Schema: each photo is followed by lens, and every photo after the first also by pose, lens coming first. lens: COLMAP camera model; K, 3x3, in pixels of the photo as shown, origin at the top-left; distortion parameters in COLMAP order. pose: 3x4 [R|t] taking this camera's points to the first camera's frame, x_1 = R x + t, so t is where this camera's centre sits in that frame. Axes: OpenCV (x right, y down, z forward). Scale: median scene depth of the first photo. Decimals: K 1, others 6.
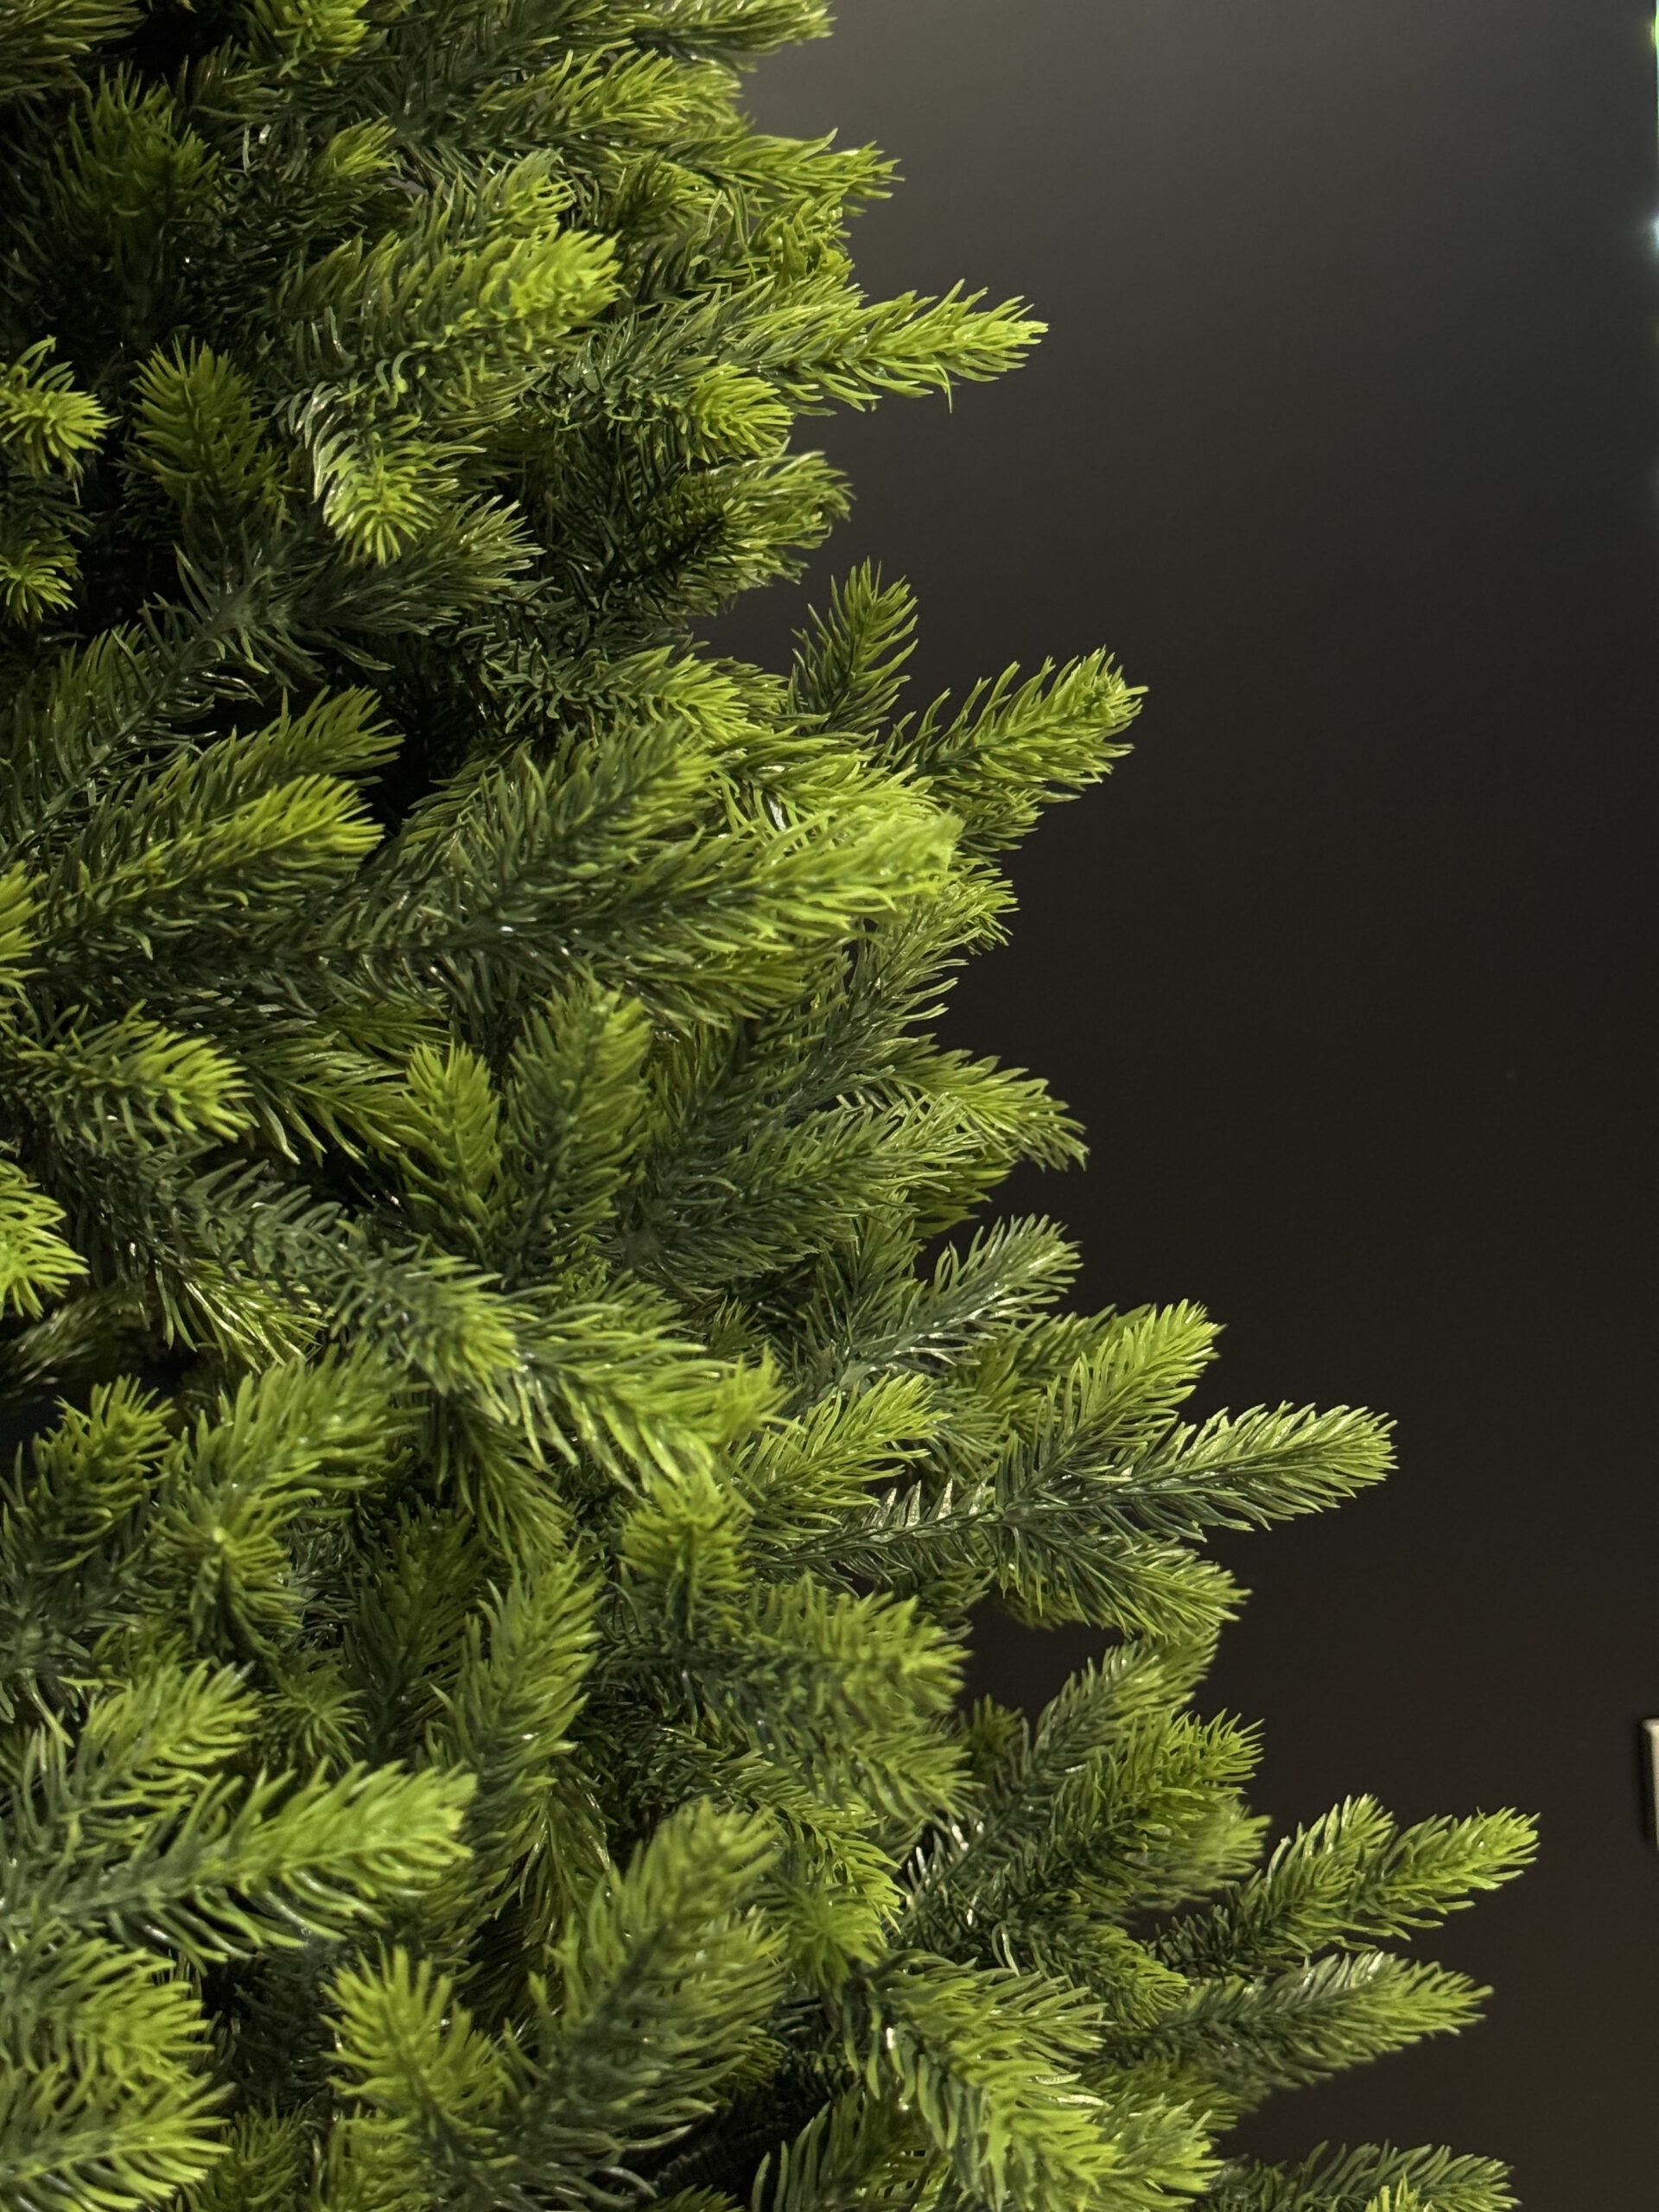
lens RADIAL K [[3153.7, 0, 829.5], [0, 3153.7, 1106.0], [0, 0, 1]] dist [0.185905, -0.350928]
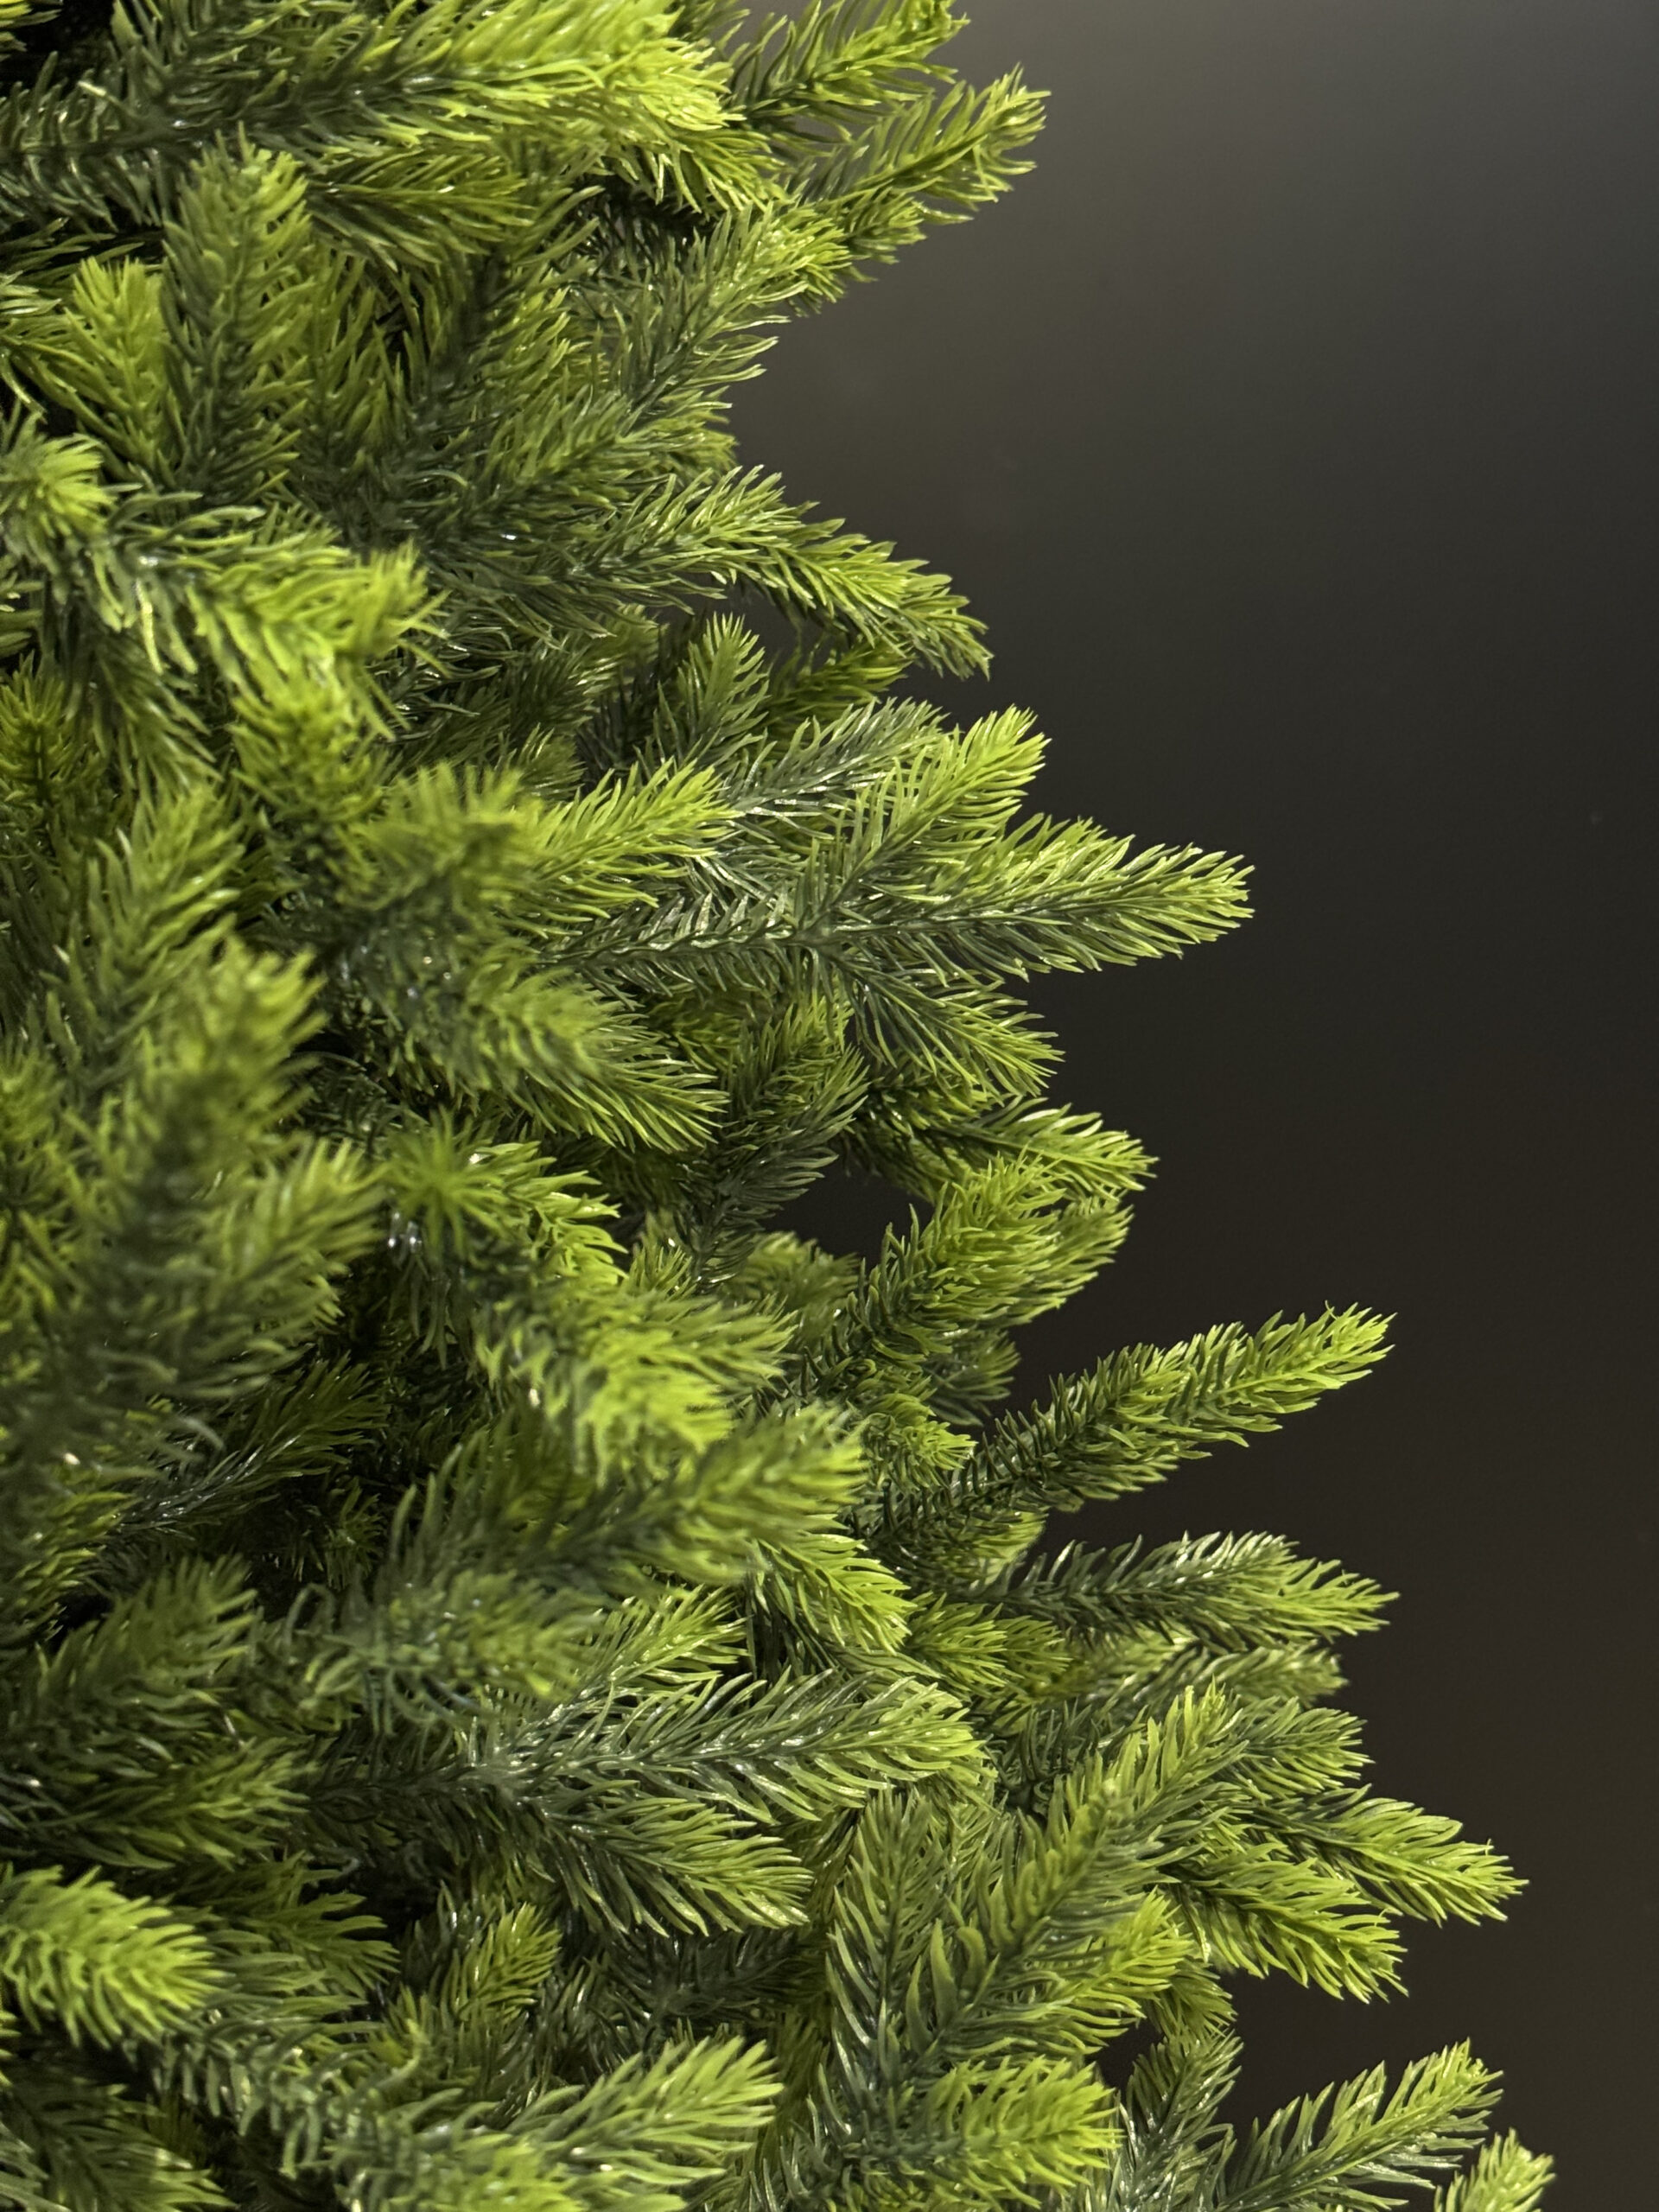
lens RADIAL K [[3153.7, 0, 829.5], [0, 3153.7, 1106.0], [0, 0, 1]] dist [0.185905, -0.350928]
pose [[0.996716, 0.043949, -0.068011, 0.144253], [-0.043357, 0.999008, 0.010155, 0.192337], [0.068390, -0.007172, 0.997633, 0.107444]]
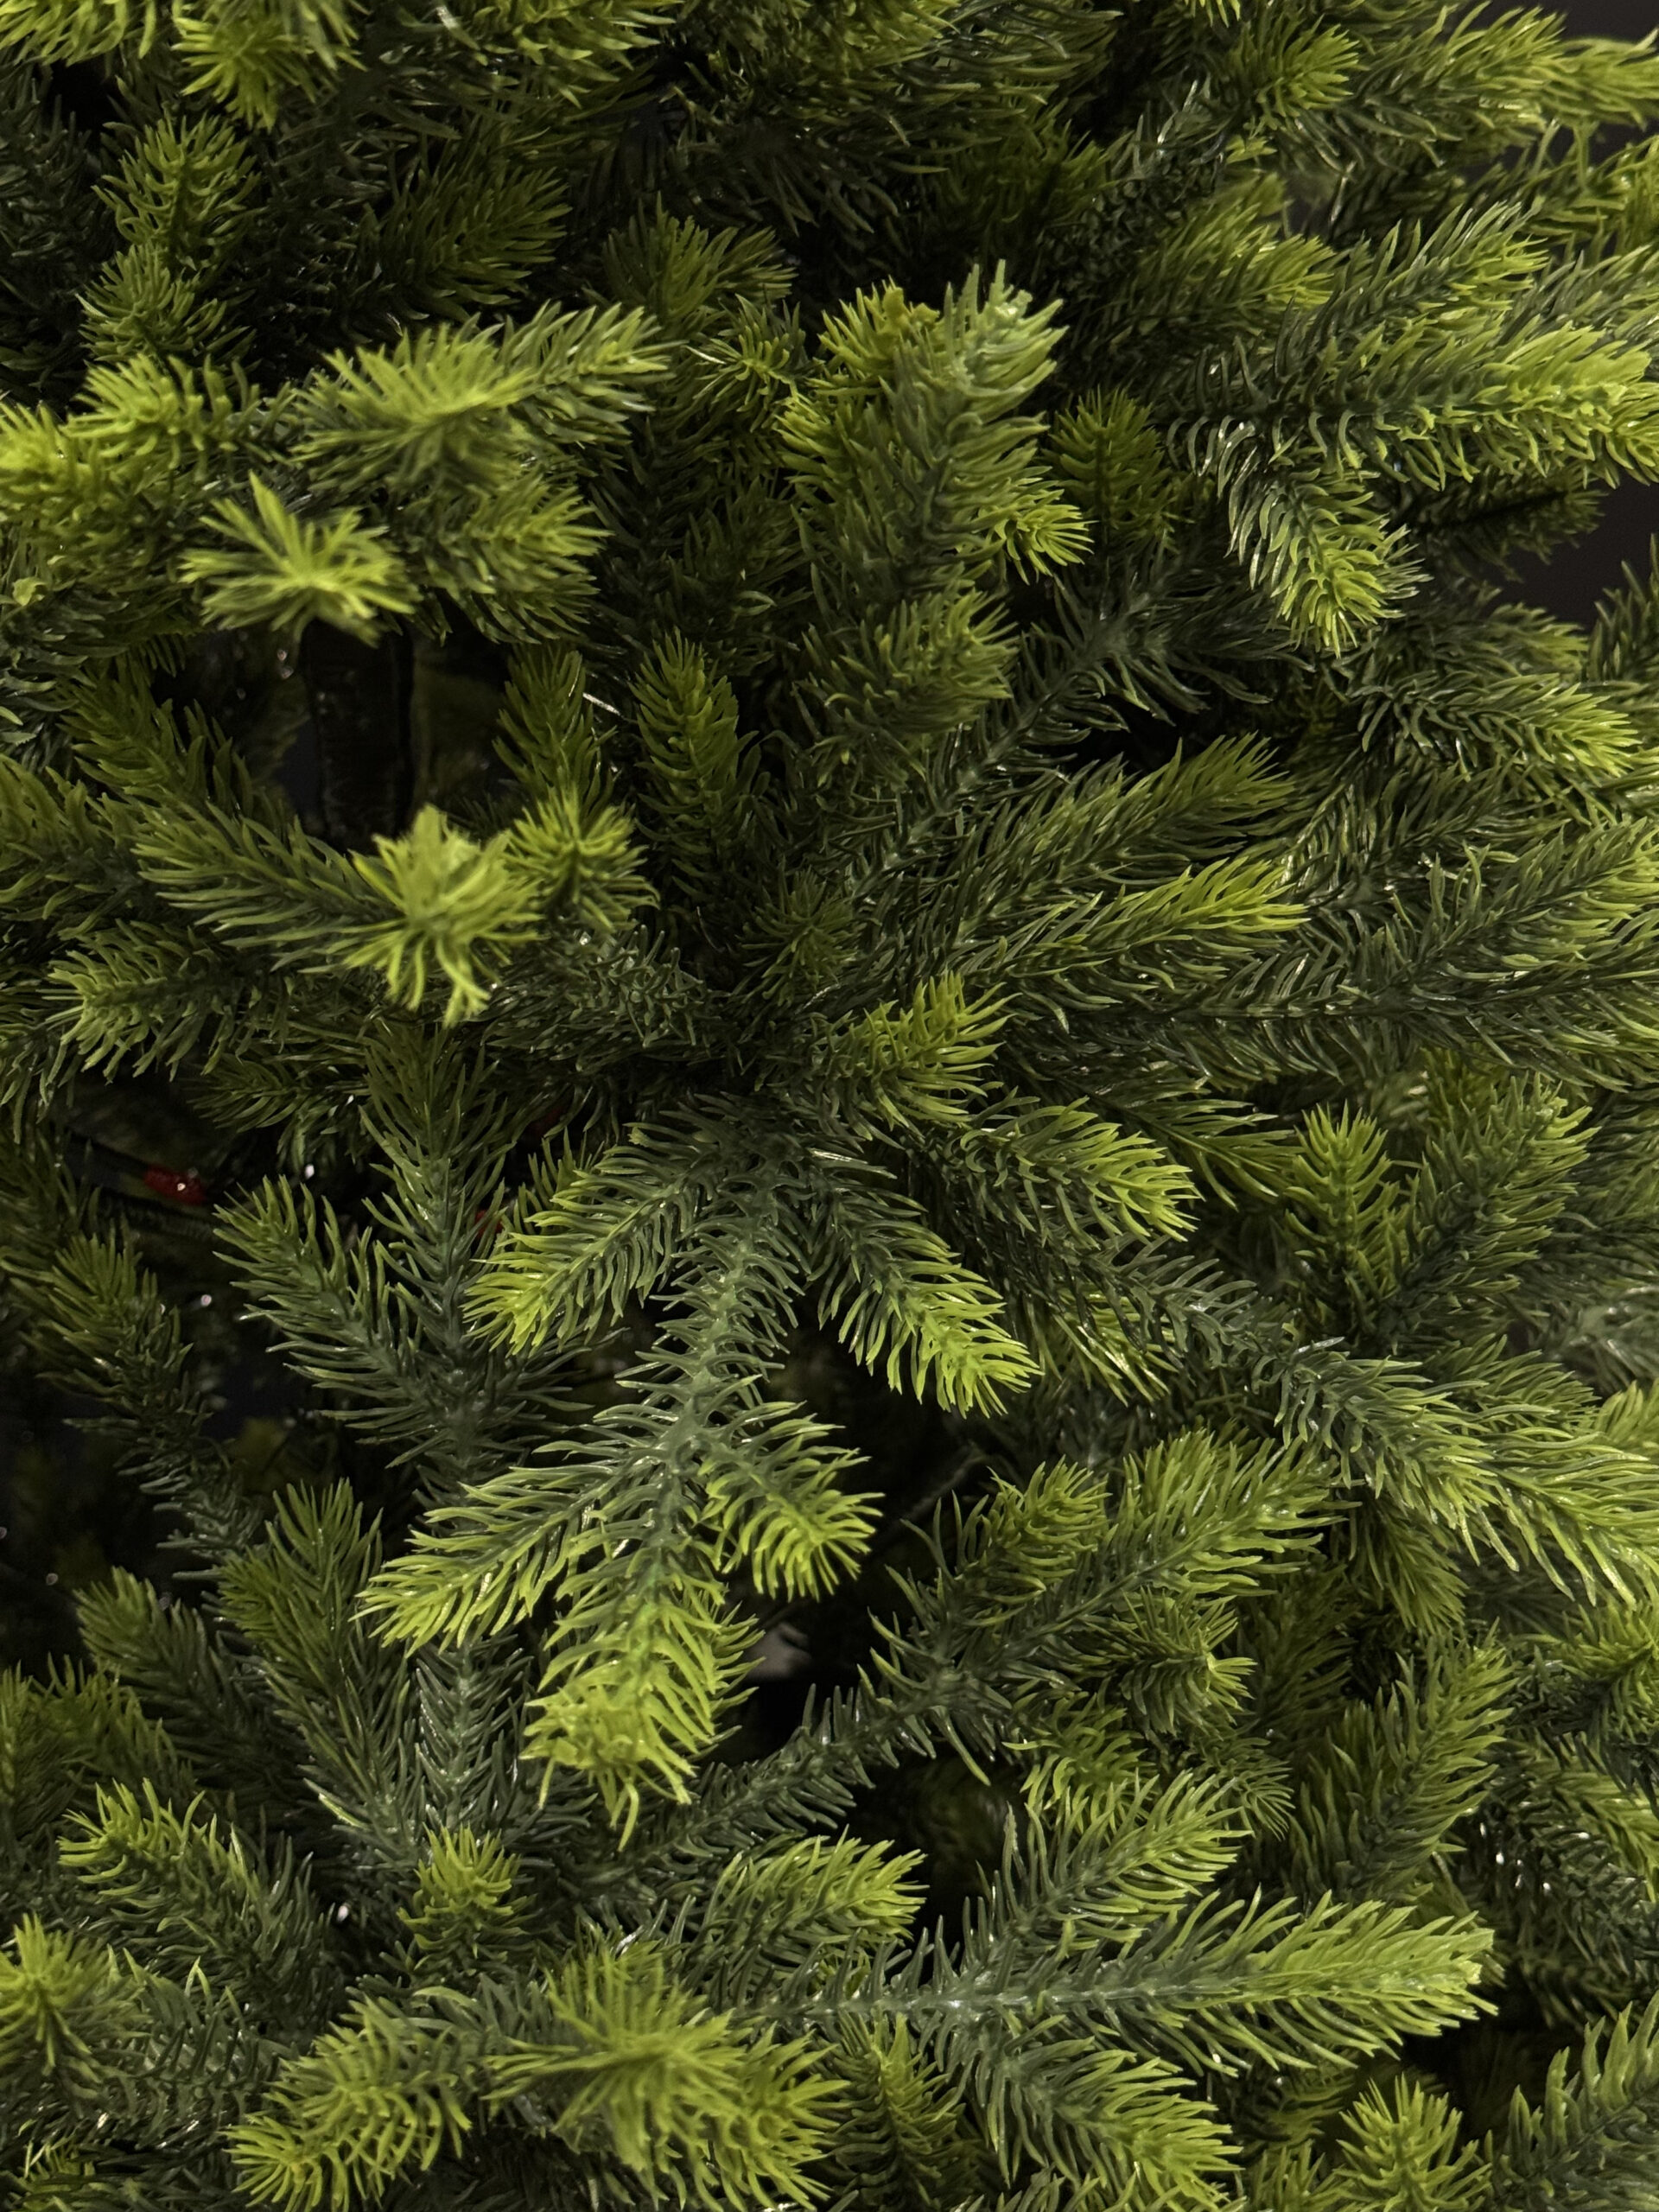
lens RADIAL K [[3153.7, 0, 829.5], [0, 3153.7, 1106.0], [0, 0, 1]] dist [0.185905, -0.350928]
pose [[0.997260, 0.023985, -0.069980, -0.204282], [-0.013052, 0.988188, 0.152688, -0.164157], [0.072815, -0.151356, 0.985794, 0.003526]]
